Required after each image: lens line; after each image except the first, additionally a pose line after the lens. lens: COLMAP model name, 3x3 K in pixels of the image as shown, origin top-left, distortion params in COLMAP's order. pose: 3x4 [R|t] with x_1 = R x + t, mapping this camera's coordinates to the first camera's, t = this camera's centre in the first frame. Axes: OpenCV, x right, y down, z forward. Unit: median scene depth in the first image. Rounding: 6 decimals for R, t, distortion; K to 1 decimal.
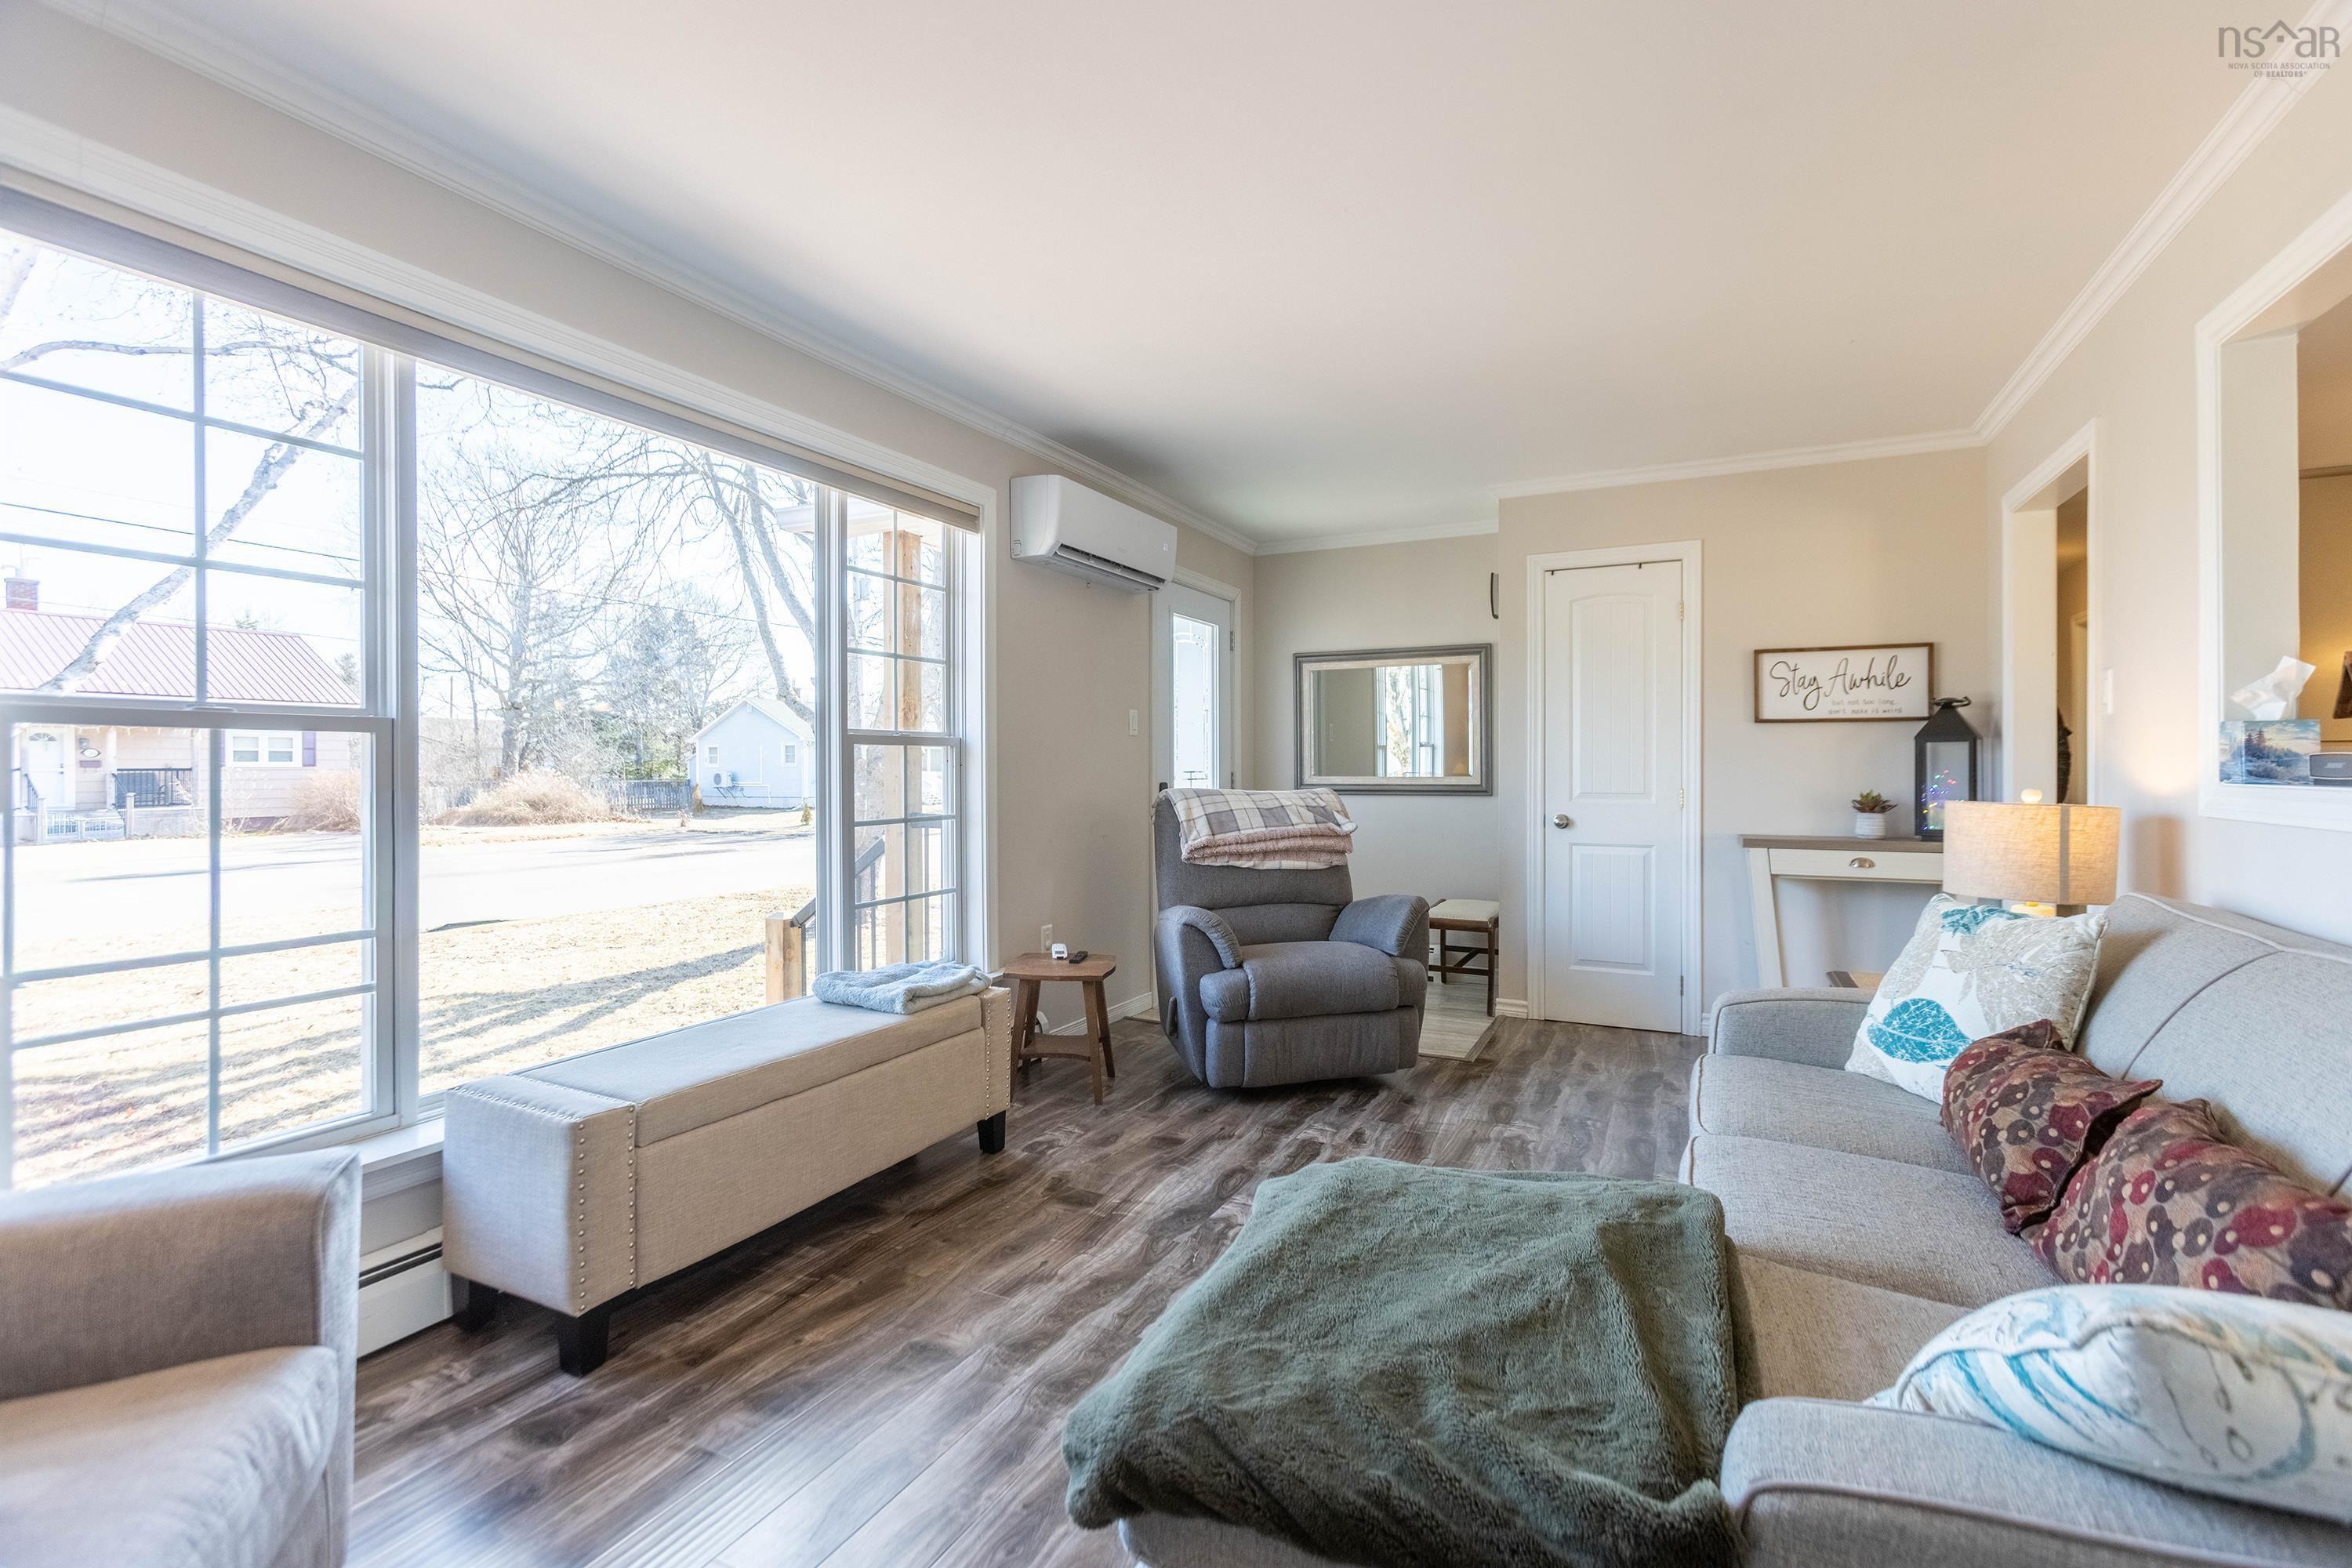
lens RADIAL K [[1040.2, 0, 1184.6], [0, 1040.2, 773.2], [0, 0, 1]] dist [-0.010749, 0.001691]
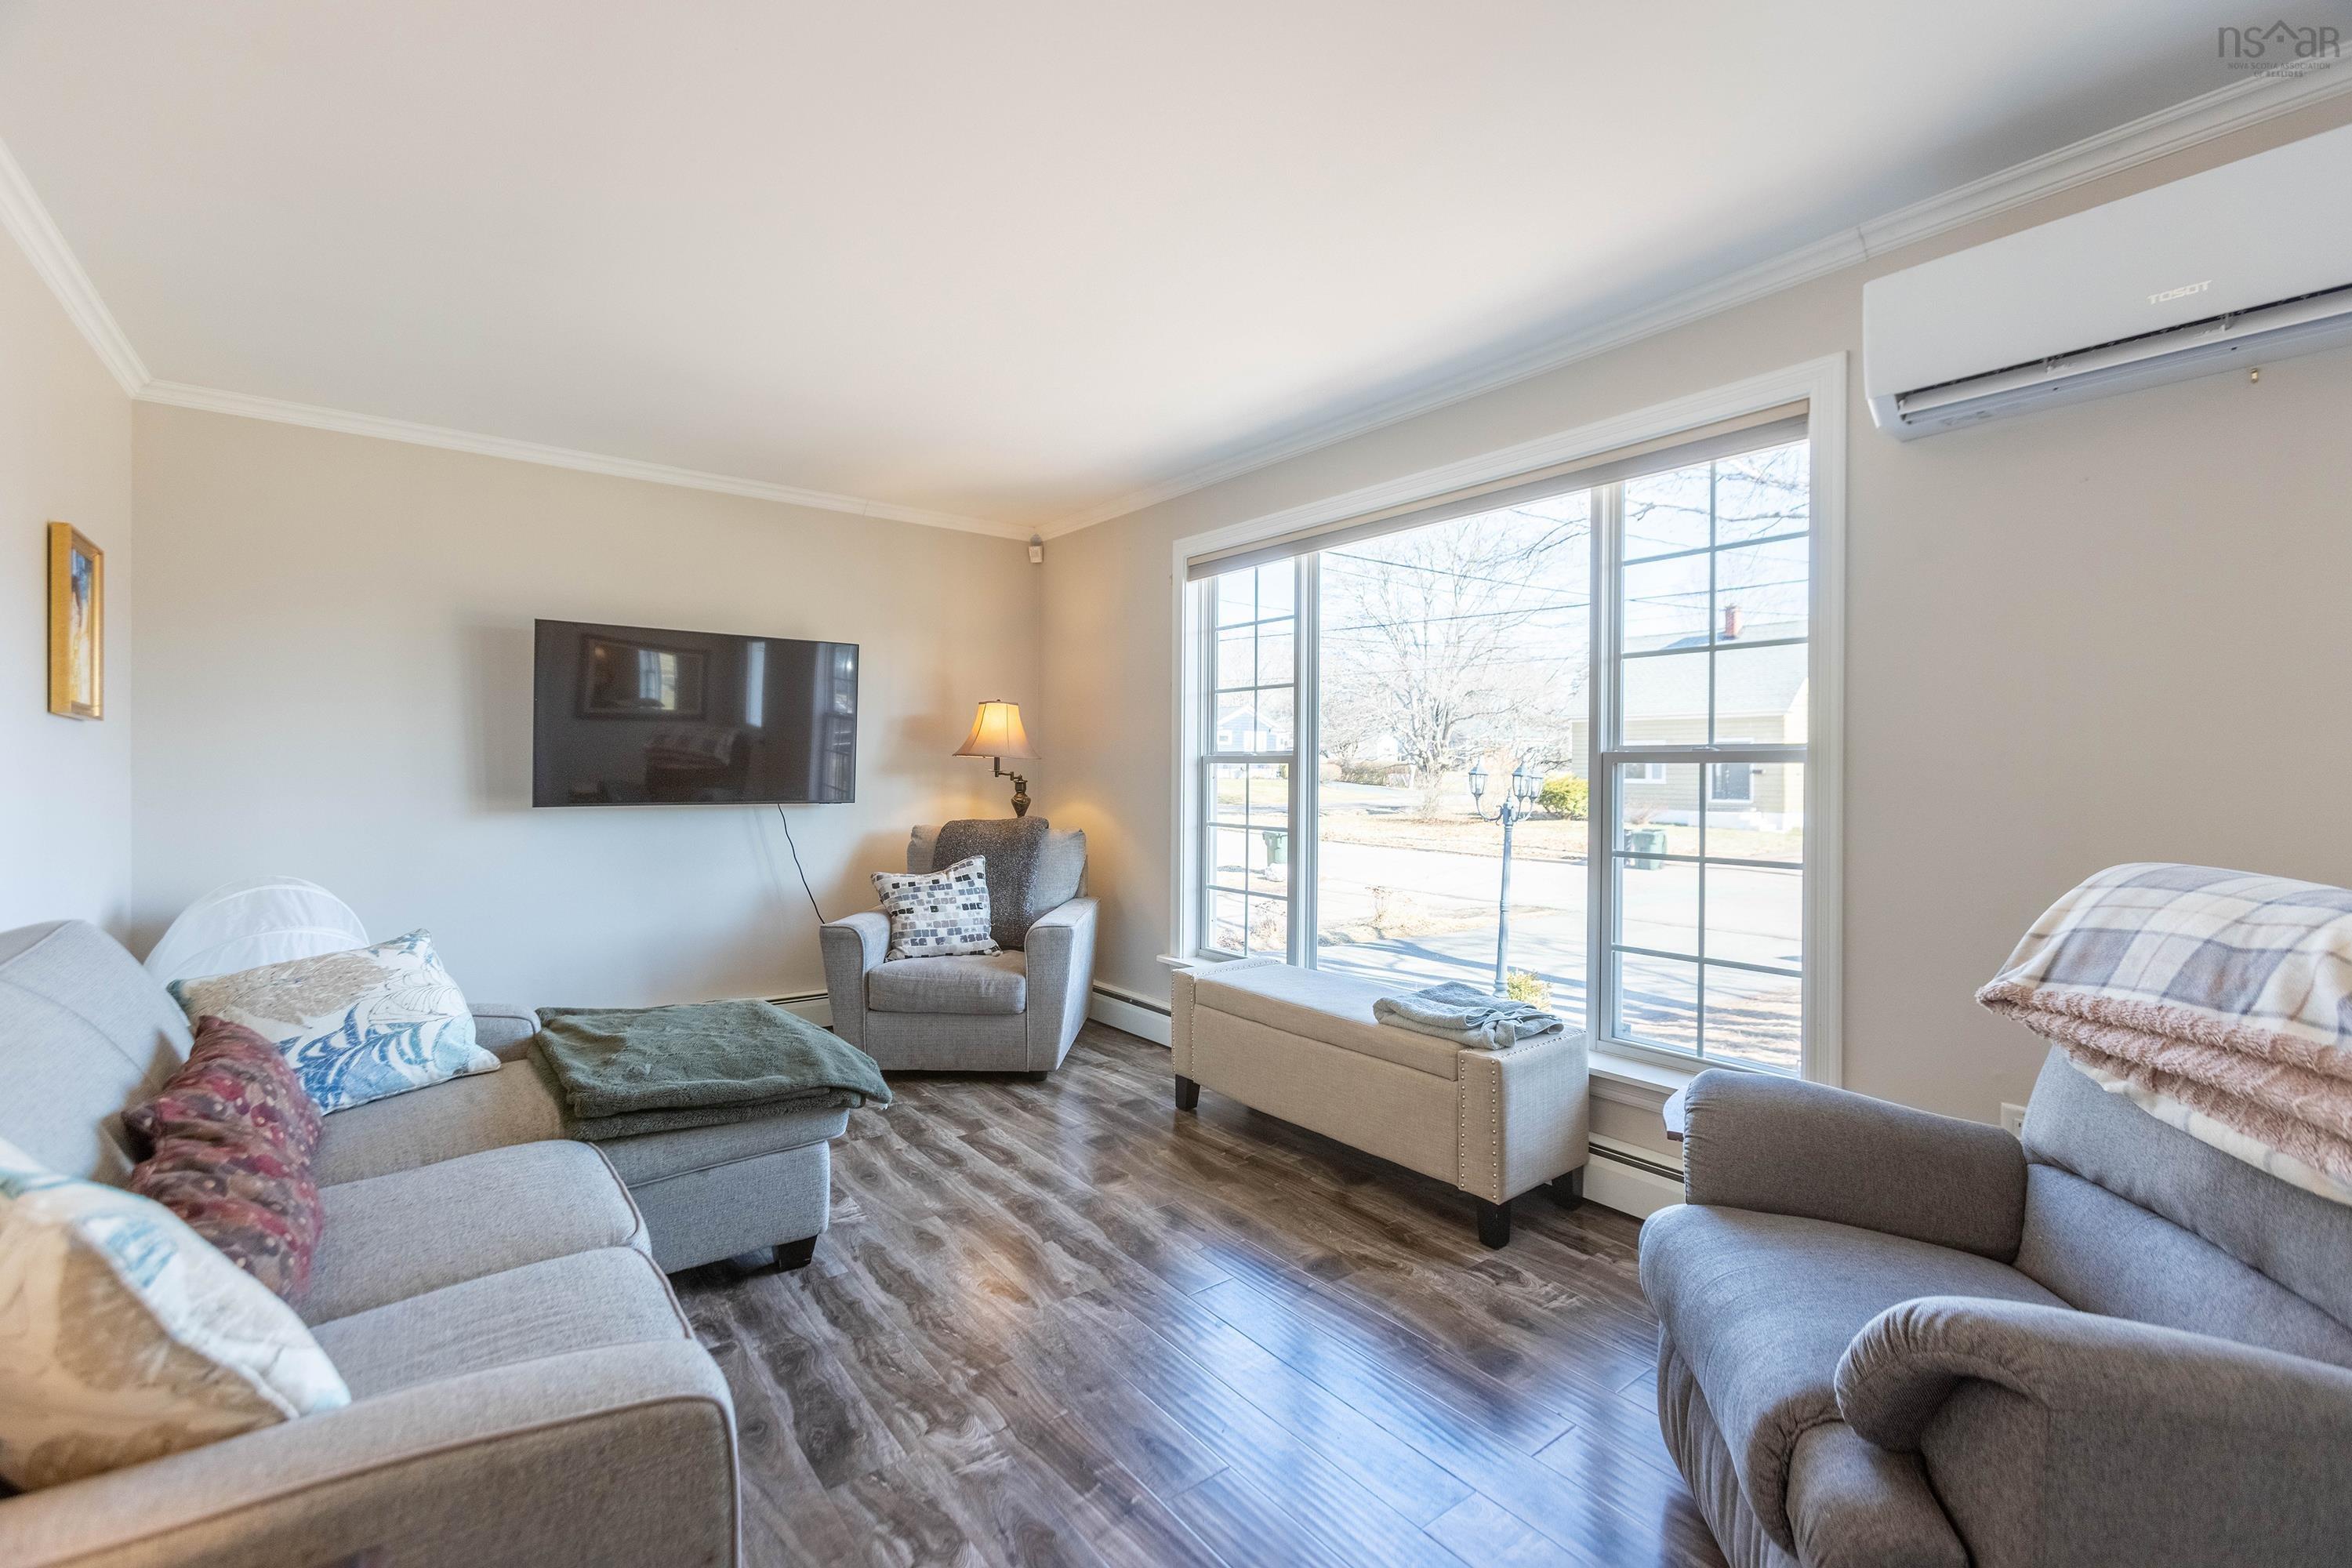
lens RADIAL K [[1040.2, 0, 1170.6], [0, 1040.2, 774.6], [0, 0, 1]] dist [-0.010749, 0.001691]
pose [[-0.445953, 0.009444, -0.895006, 0.615666], [-0.009679, 0.999835, 0.015373, -0.026767], [0.895004, 0.015518, -0.445788, 1.019121]]
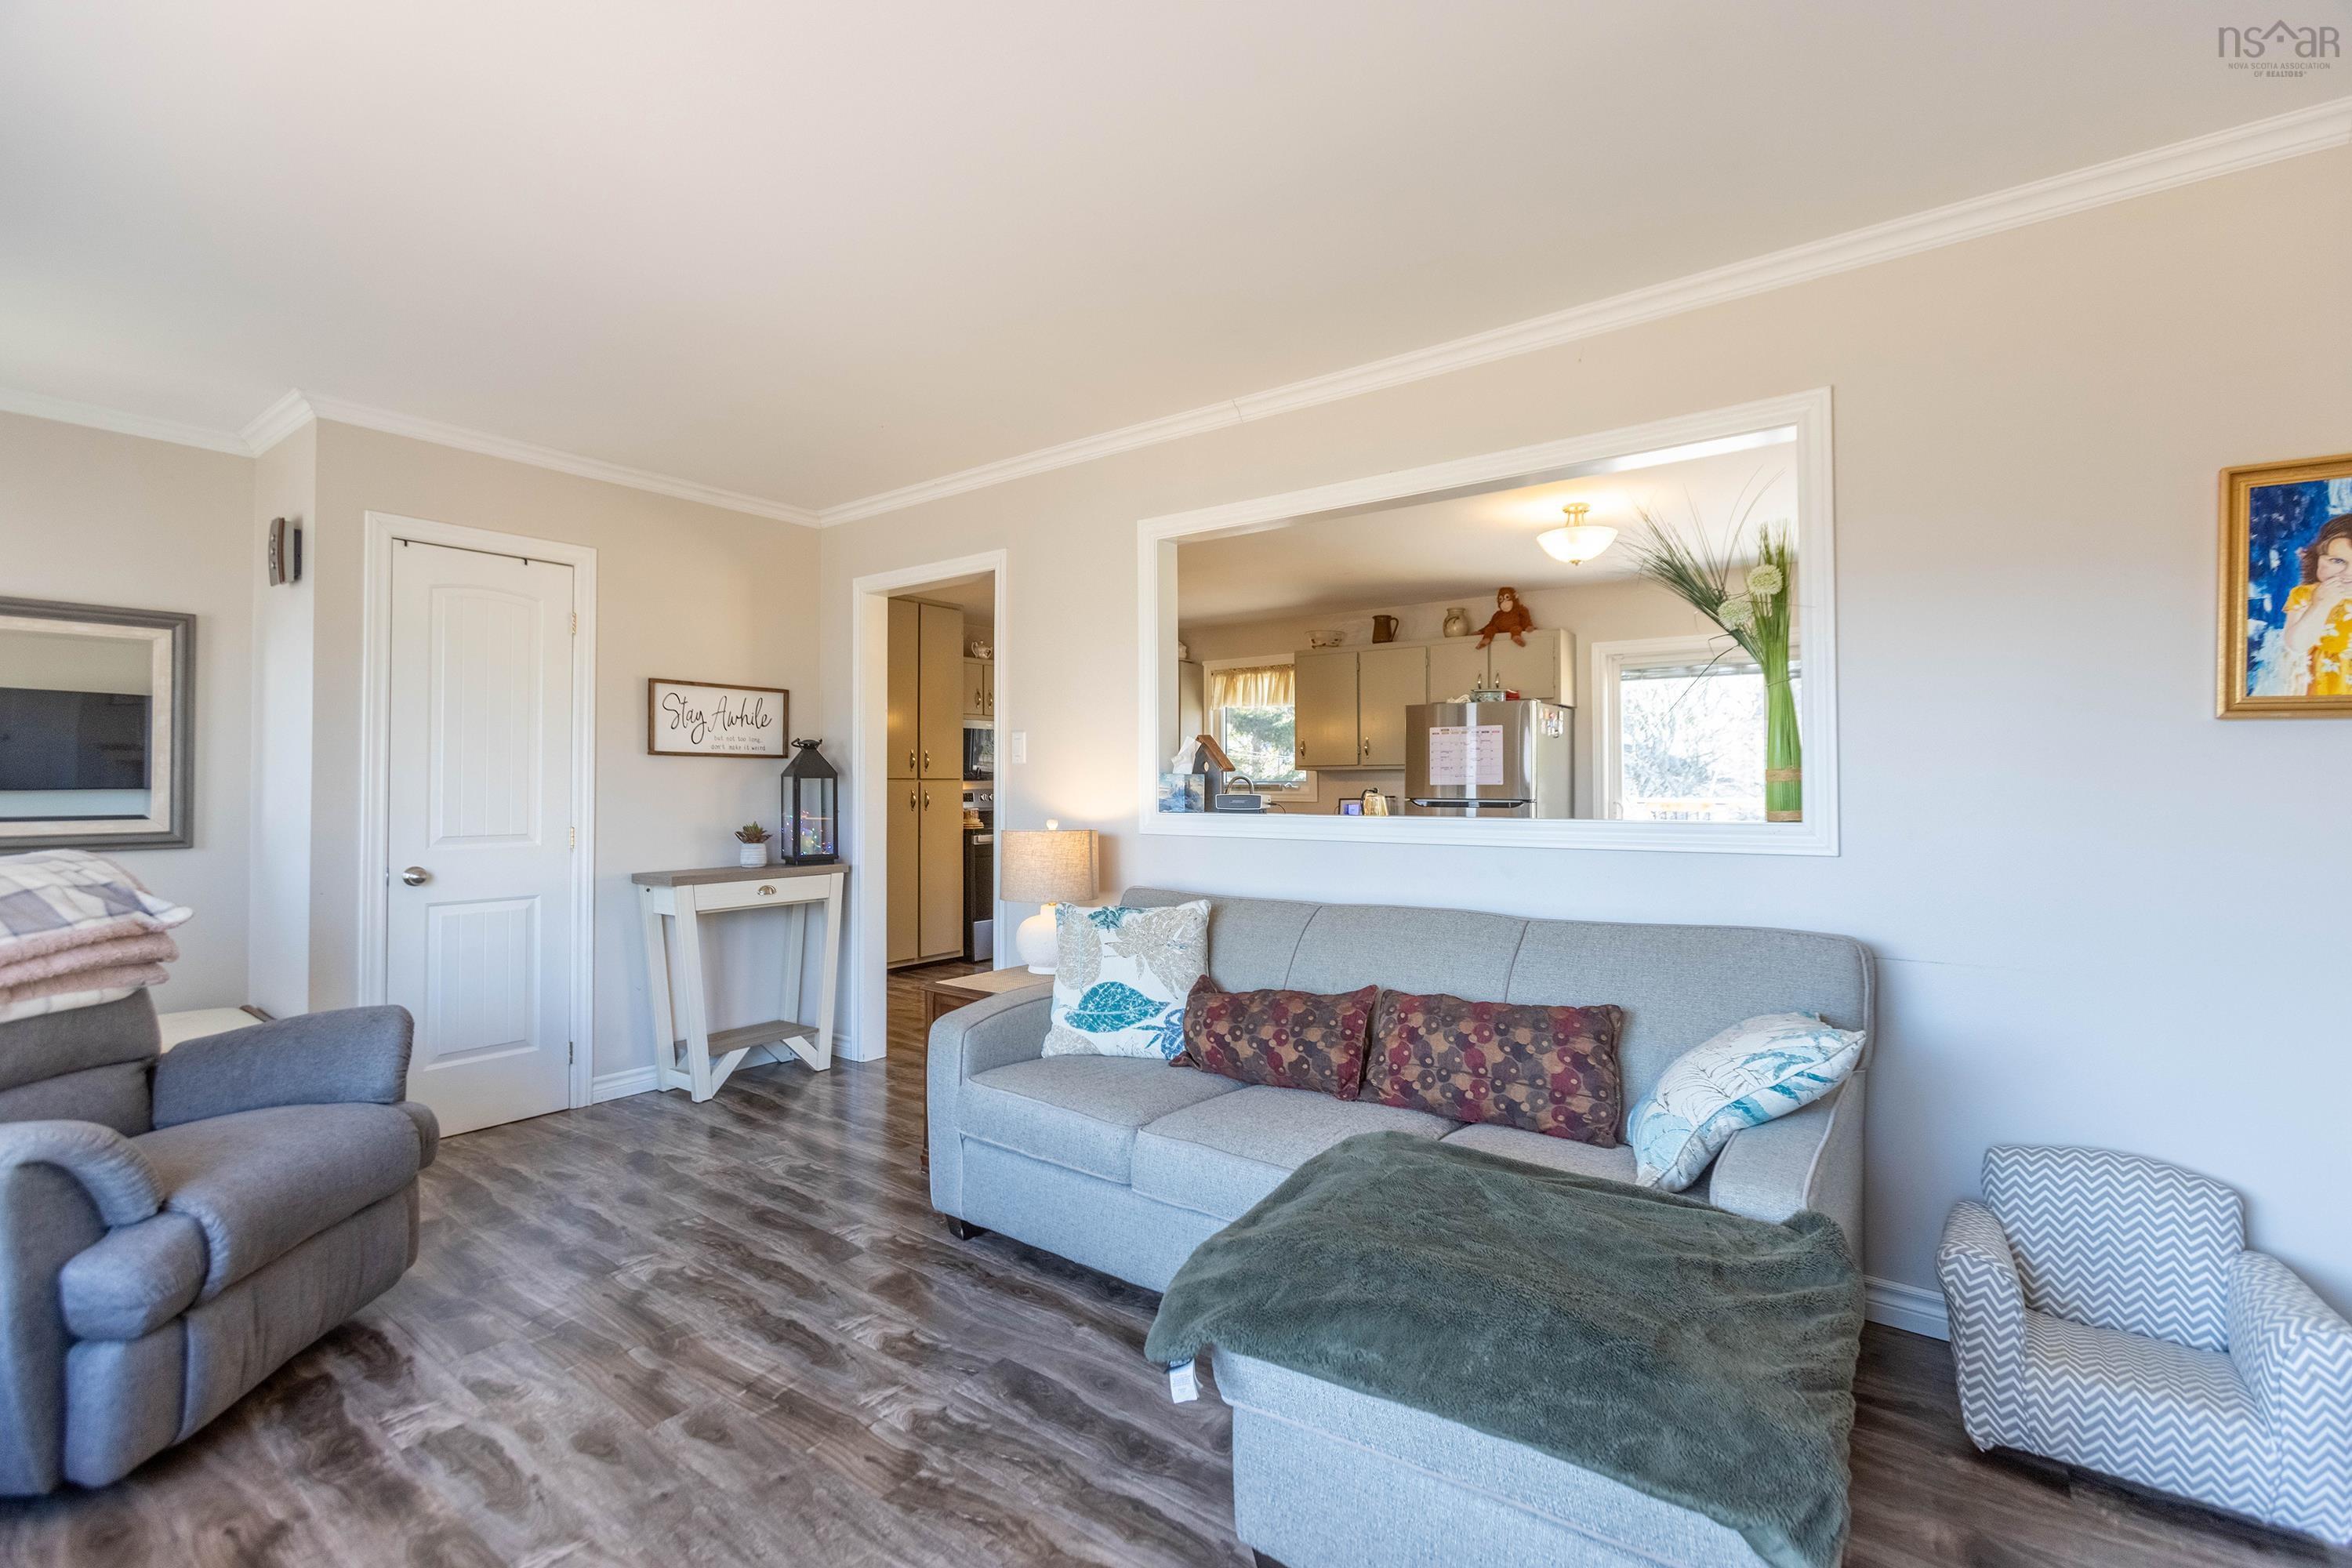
lens RADIAL K [[1040.2, 0, 1177.2], [0, 1040.2, 772.6], [0, 0, 1]] dist [-0.010749, 0.001691]
pose [[0.179238, 0.013329, 0.983715, -0.365358], [0.007407, 0.999862, -0.014897, -0.017419], [-0.983778, 0.009957, 0.179115, 0.430562]]
